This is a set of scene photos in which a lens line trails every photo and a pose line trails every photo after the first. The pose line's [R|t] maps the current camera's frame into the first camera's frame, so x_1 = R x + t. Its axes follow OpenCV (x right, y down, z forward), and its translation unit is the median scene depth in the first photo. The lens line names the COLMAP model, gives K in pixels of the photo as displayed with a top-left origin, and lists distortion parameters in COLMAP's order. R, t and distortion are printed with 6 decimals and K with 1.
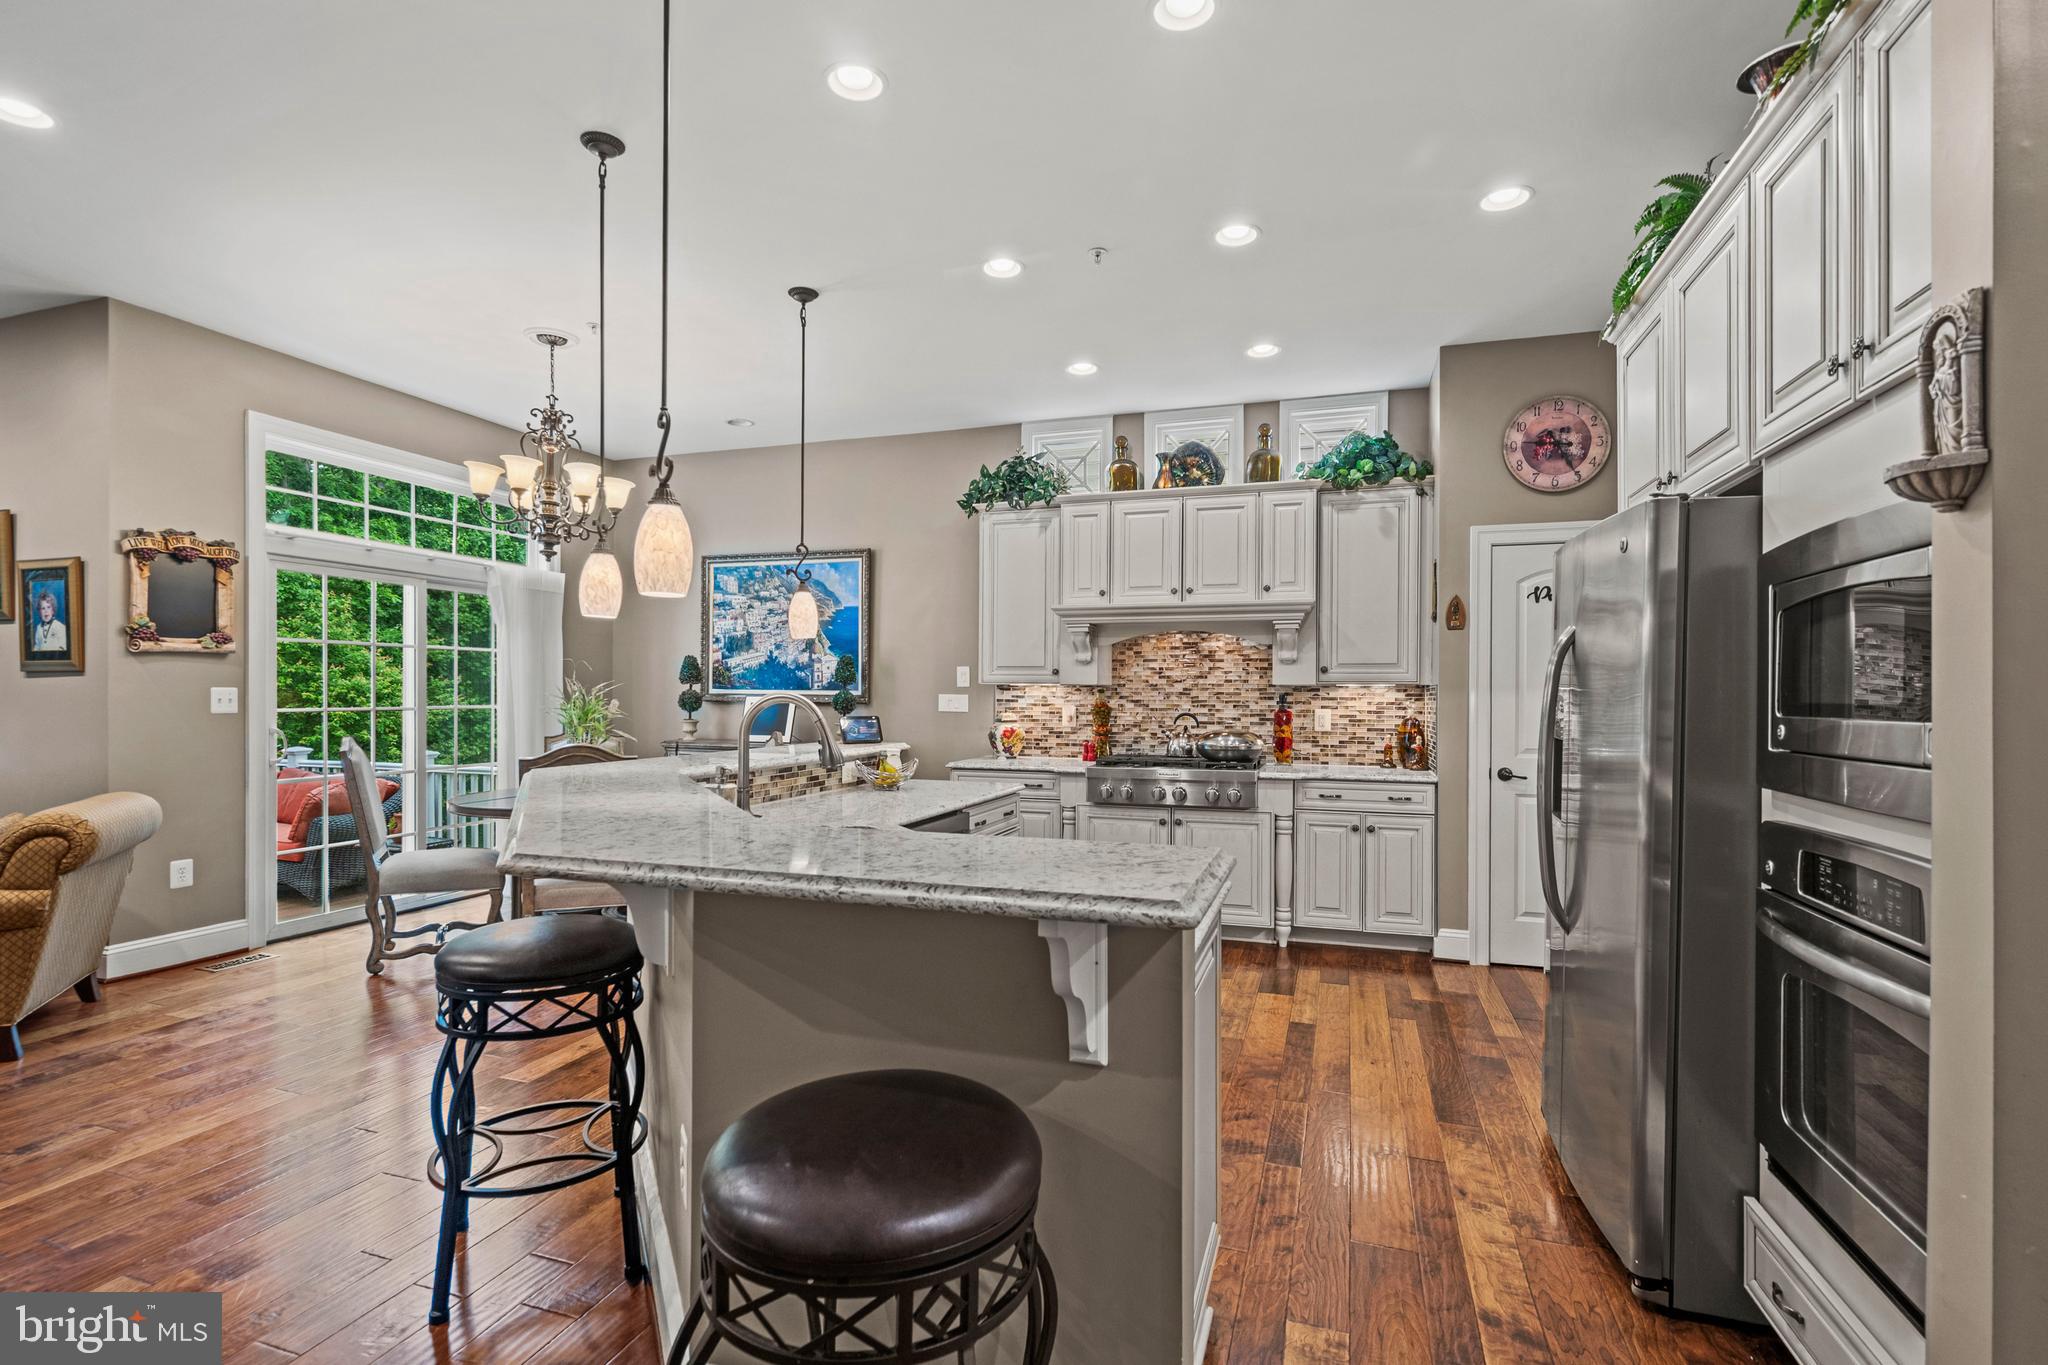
lens RADIAL K [[939.8, 0, 1018.1], [0, 939.8, 698.3], [0, 0, 1]] dist [0.001891, -0.000738]
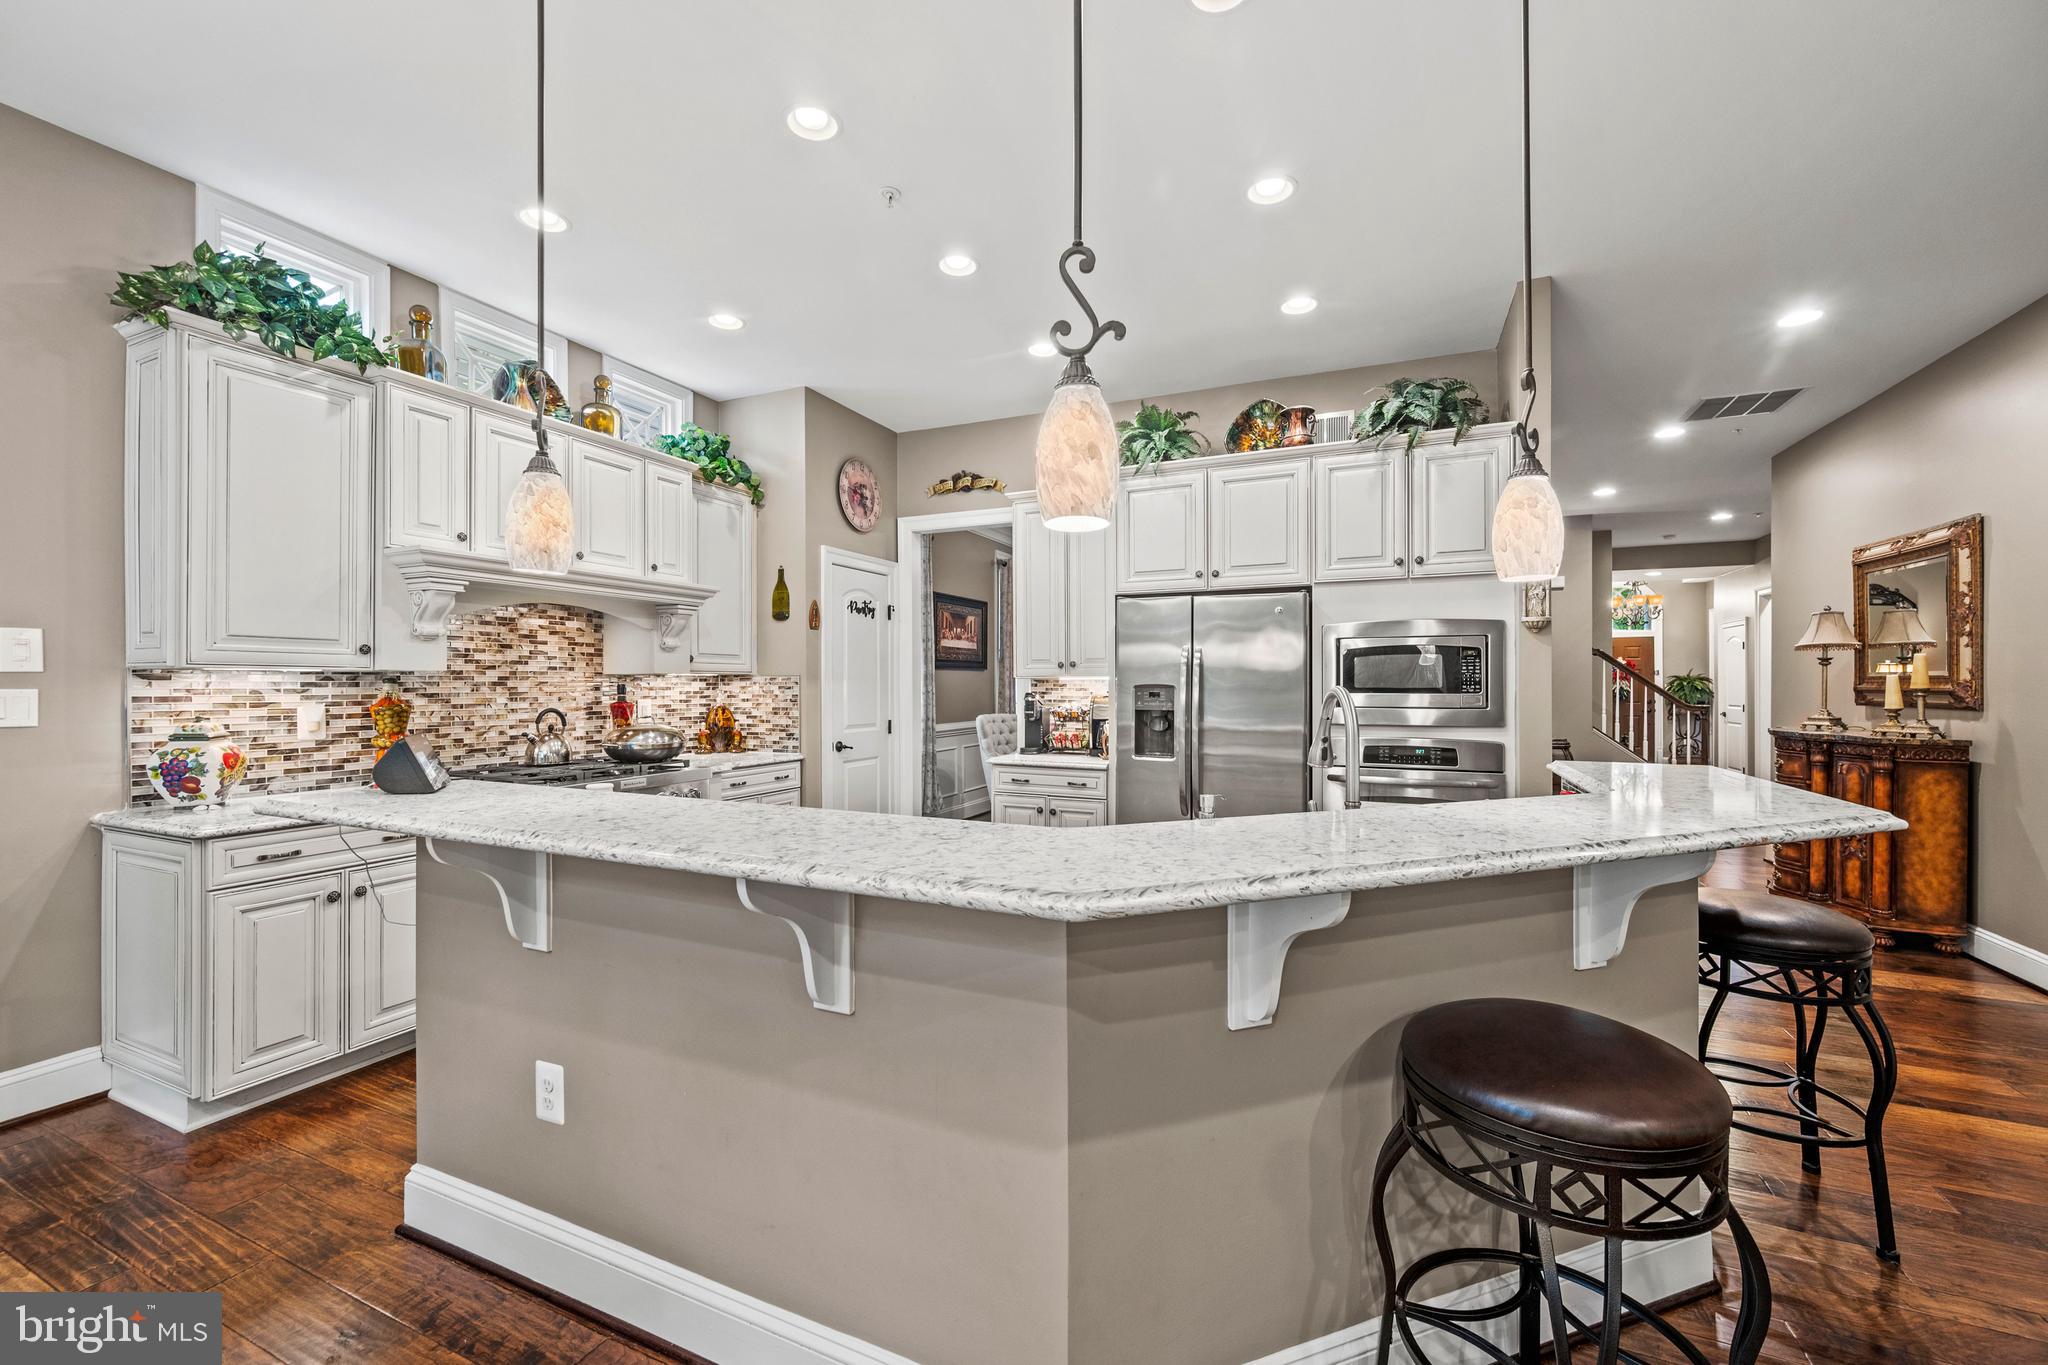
lens RADIAL K [[826.7, 0, 1017.8], [0, 826.7, 683.9], [0, 0, 1]] dist [0.005006, -0.000861]
pose [[0.105693, -0.005856, 0.994382, -0.479829], [0.004883, 0.999974, 0.005370, -0.007056], [-0.994387, 0.004288, 0.105719, 0.551840]]
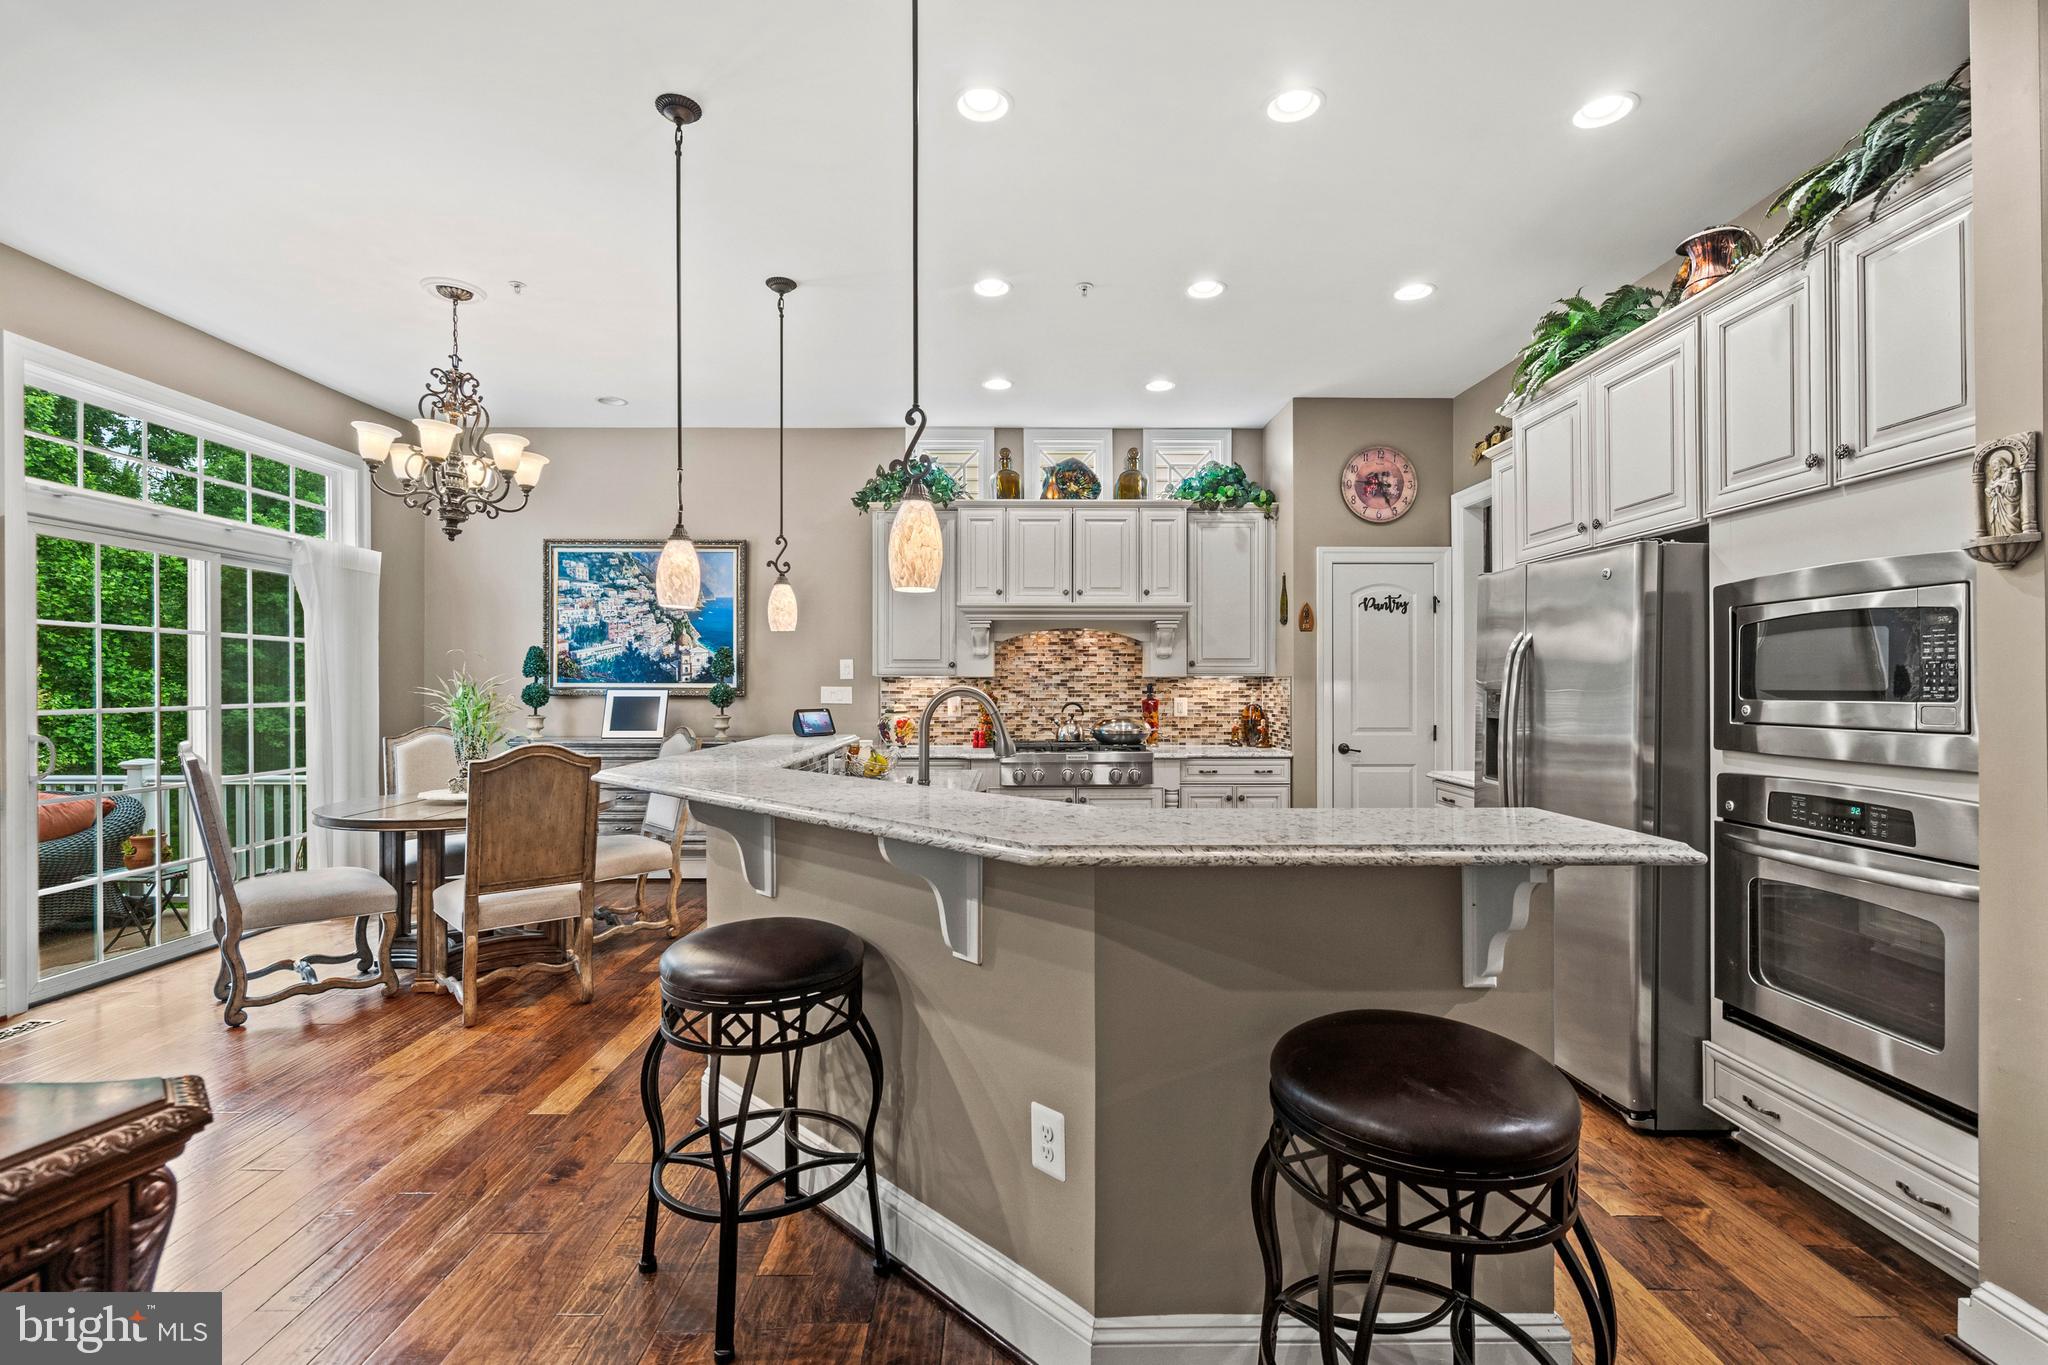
lens RADIAL K [[891.8, 0, 1011.9], [0, 891.8, 687.7], [0, 0, 1]] dist [0.004990, -0.001481]
pose [[0.947406, -0.006576, 0.319967, -0.232623], [0.006830, 0.999977, 0.000327, -0.002346], [-0.319961, 0.001875, 0.947429, 0.022815]]
